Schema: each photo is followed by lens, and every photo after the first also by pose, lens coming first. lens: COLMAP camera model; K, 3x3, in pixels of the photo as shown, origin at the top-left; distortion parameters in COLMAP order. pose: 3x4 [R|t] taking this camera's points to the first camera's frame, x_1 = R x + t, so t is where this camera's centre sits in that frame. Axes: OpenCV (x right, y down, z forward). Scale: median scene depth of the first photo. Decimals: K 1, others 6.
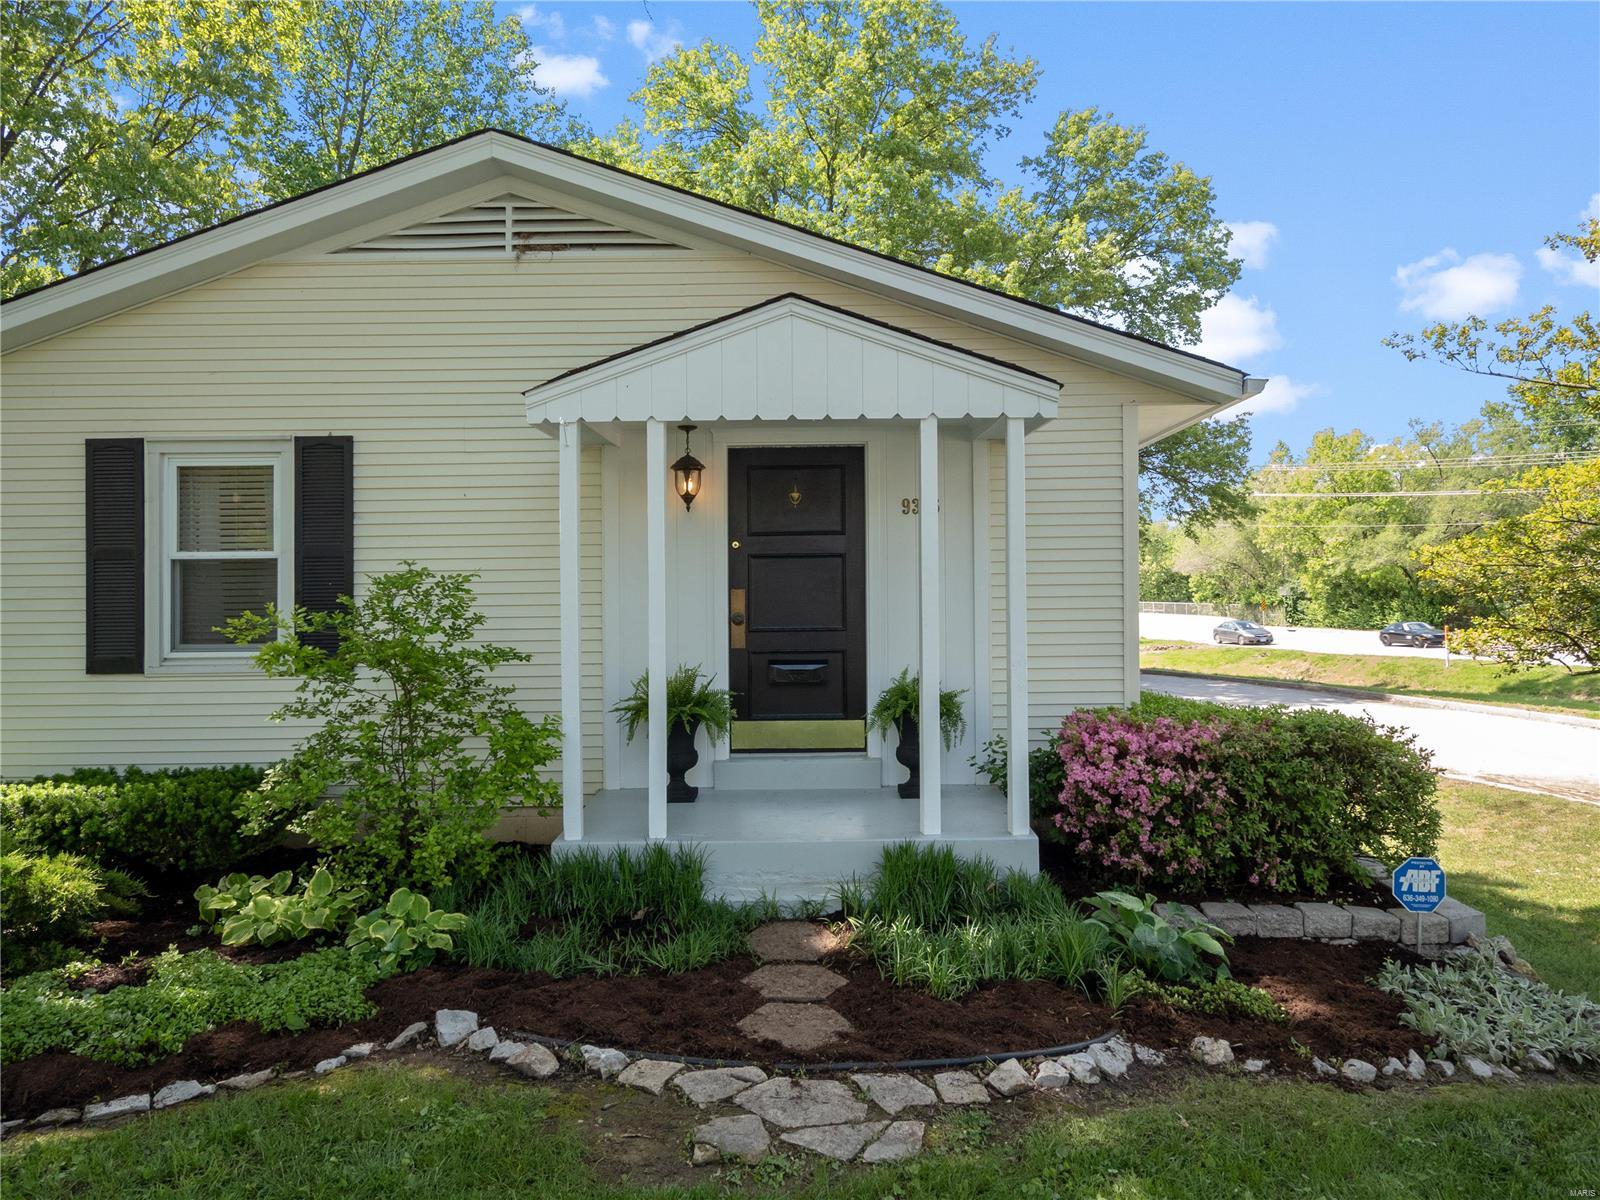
lens RADIAL K [[1070.5, 0, 796.1], [0, 1070.5, 564.8], [0, 0, 1]] dist [-0.004868, 0.002029]
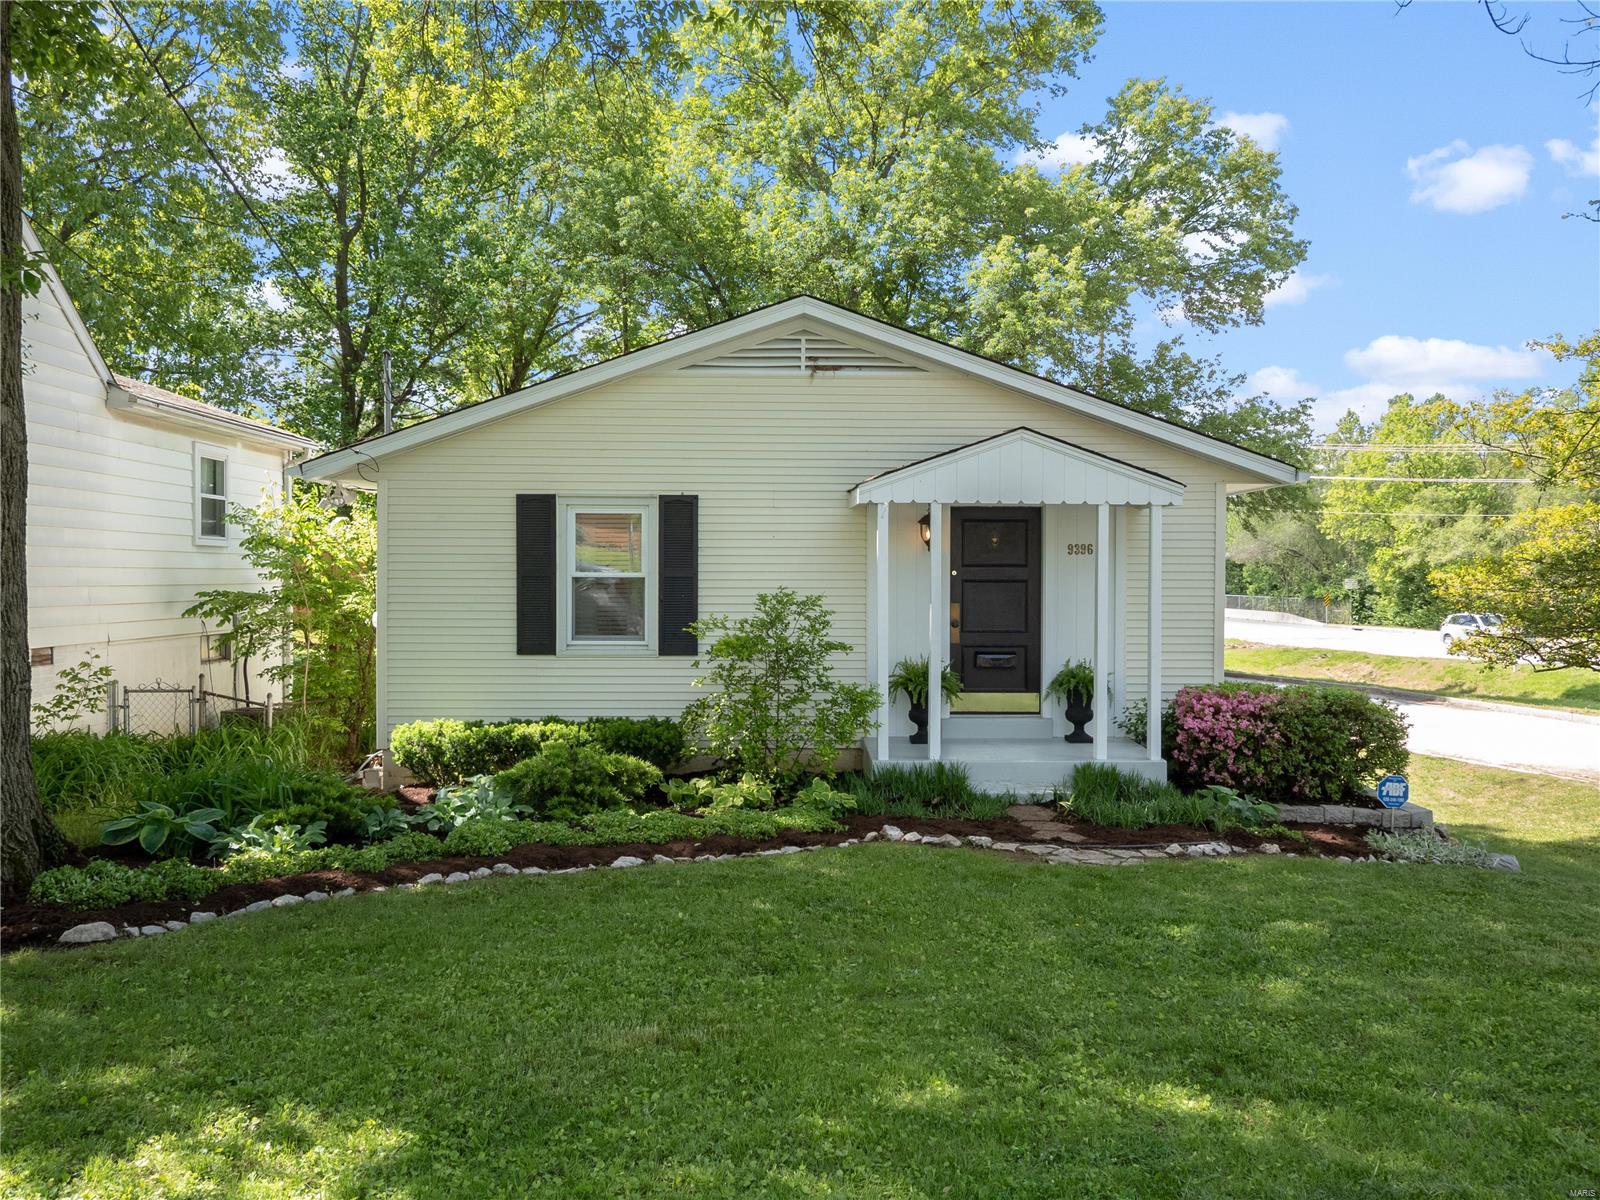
lens RADIAL K [[1290.7, 0, 821.1], [0, 1290.7, 551.4], [0, 0, 1]] dist [0.001444, 0.010394]
pose [[0.999169, 0.017216, 0.036945, -0.310442], [-0.017530, 0.999813, 0.008196, -0.060713], [-0.036797, -0.008836, 0.999284, -0.779444]]
